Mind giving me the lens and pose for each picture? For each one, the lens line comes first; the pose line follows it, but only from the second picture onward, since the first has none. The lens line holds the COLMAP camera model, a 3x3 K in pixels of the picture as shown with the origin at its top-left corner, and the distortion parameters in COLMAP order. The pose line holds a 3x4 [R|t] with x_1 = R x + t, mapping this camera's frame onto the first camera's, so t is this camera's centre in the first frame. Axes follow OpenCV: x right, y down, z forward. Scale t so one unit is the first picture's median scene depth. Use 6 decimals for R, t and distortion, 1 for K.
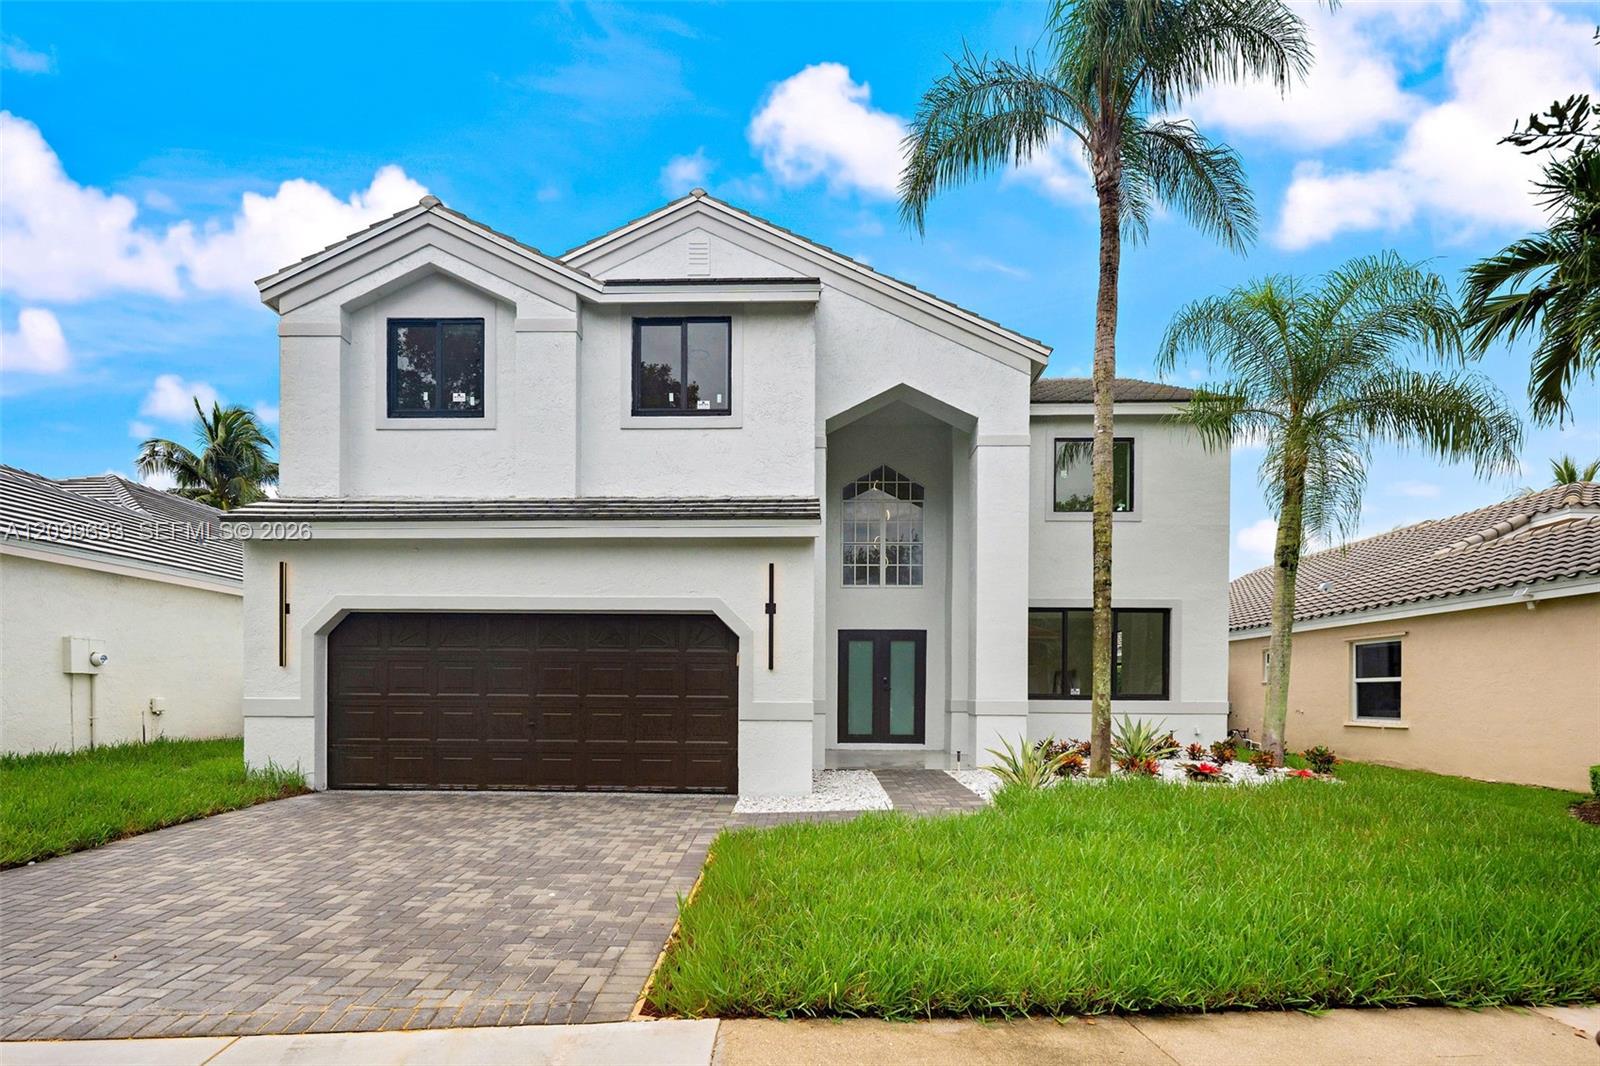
lens RADIAL K [[797.7, 0, 789.6], [0, 797.7, 701.2], [0, 0, 1]] dist [0.000653, -0.001104]
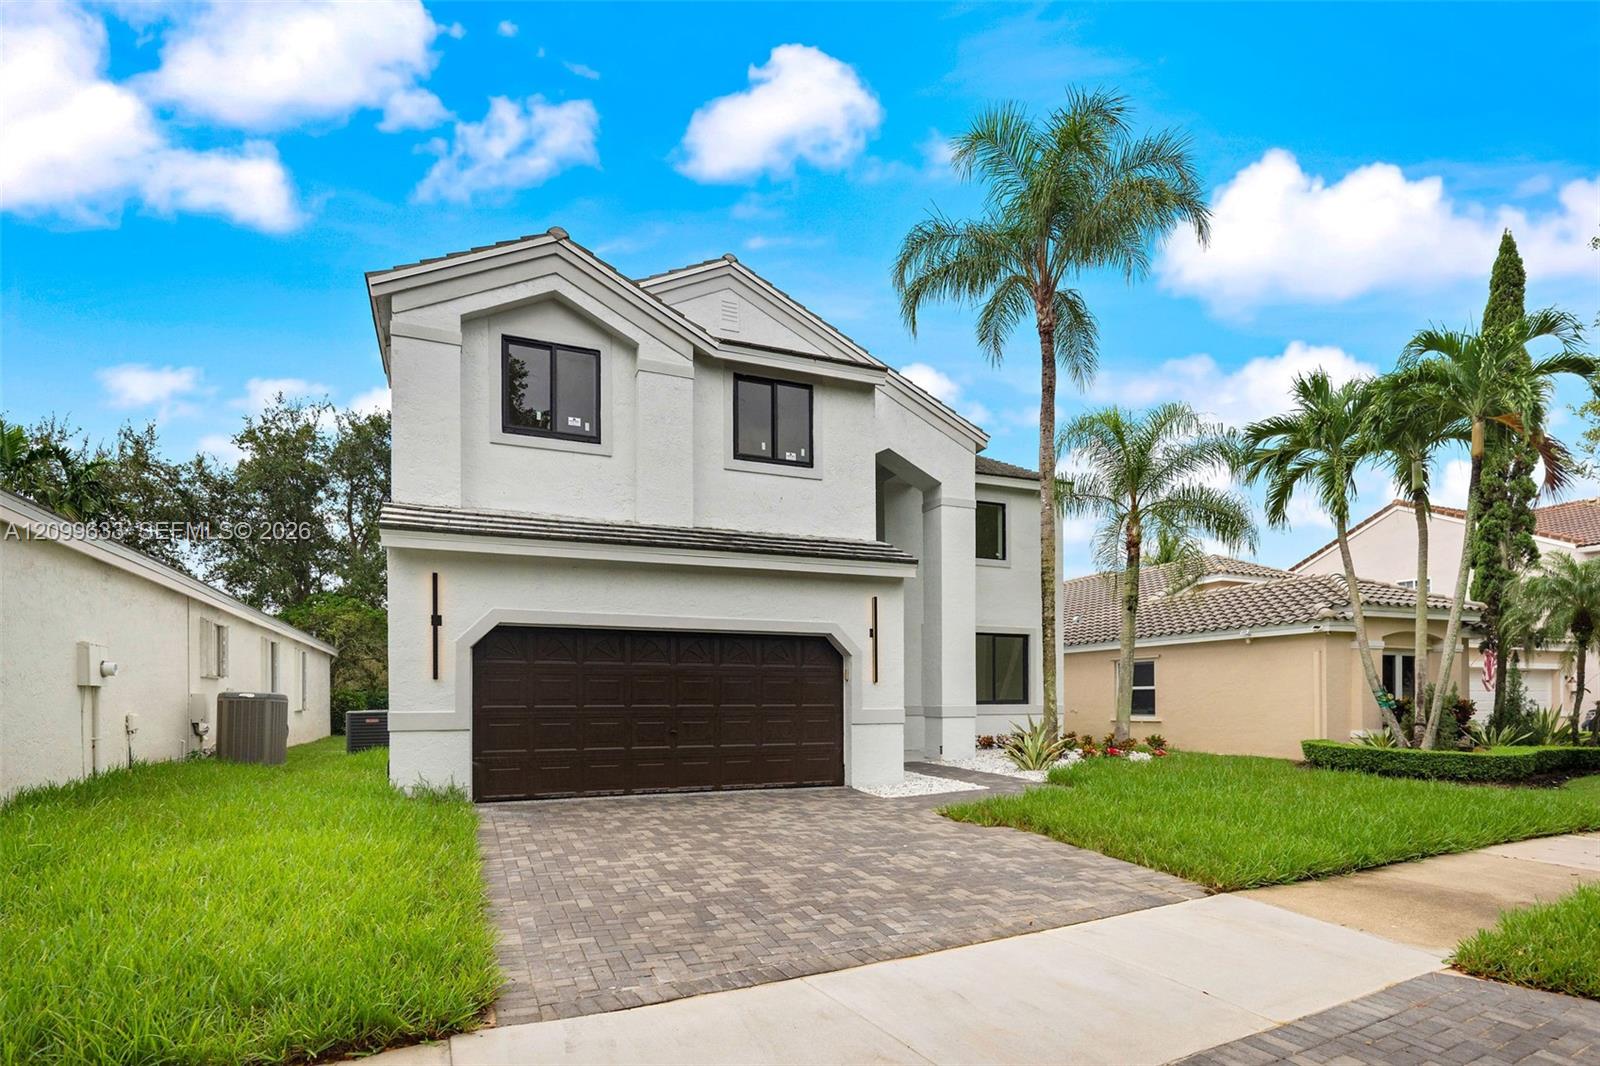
lens RADIAL K [[797.7, 0, 789.6], [0, 797.7, 701.2], [0, 0, 1]] dist [0.000653, -0.001104]
pose [[0.913251, -0.009389, 0.407289, -0.598267], [0.012465, 0.999910, -0.004899, -0.006042], [-0.407207, 0.009551, 0.913286, -0.067701]]
